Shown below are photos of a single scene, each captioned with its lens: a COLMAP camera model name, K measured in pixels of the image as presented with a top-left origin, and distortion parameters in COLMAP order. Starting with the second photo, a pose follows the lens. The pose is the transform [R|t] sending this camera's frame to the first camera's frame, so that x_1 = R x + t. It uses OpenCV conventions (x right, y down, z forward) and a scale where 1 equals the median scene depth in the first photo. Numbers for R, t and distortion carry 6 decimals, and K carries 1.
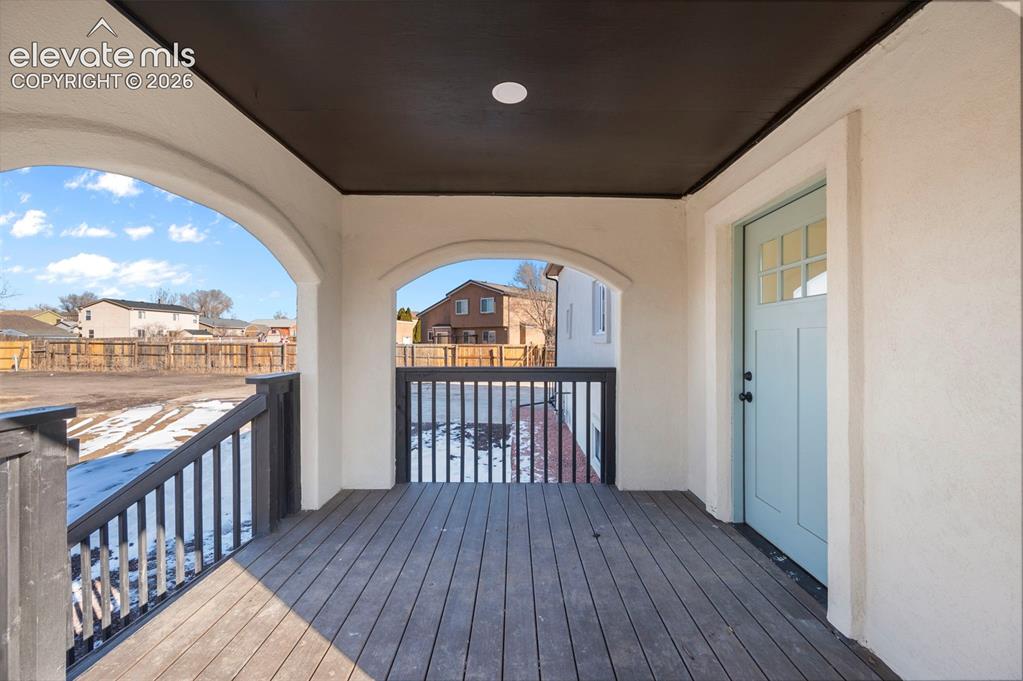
lens RADIAL K [[402.0, 0, 511.5], [0, 402.0, 340.5], [0, 0, 1]] dist [0.000055, -0.000109]
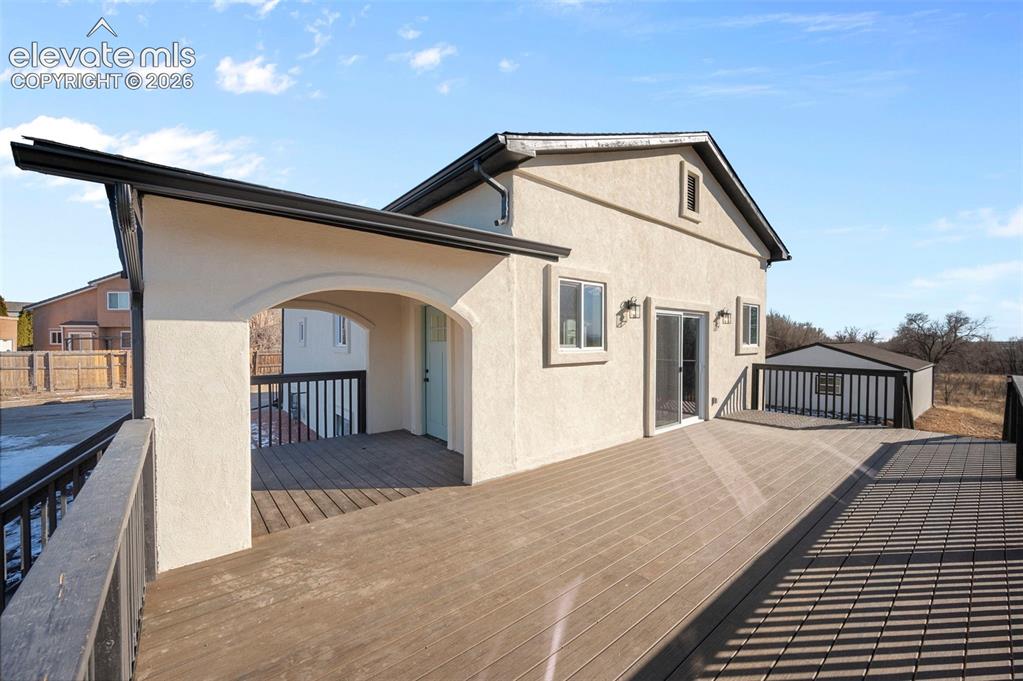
lens RADIAL K [[404.9, 0, 511.5], [0, 404.9, 340.5], [0, 0, 1]] dist [-0.000065, -0.000002]
pose [[0.769025, -0.004210, 0.639205, -0.419101], [0.002619, 0.999991, 0.003436, -0.074175], [-0.639213, -0.000969, 0.769029, -0.871411]]
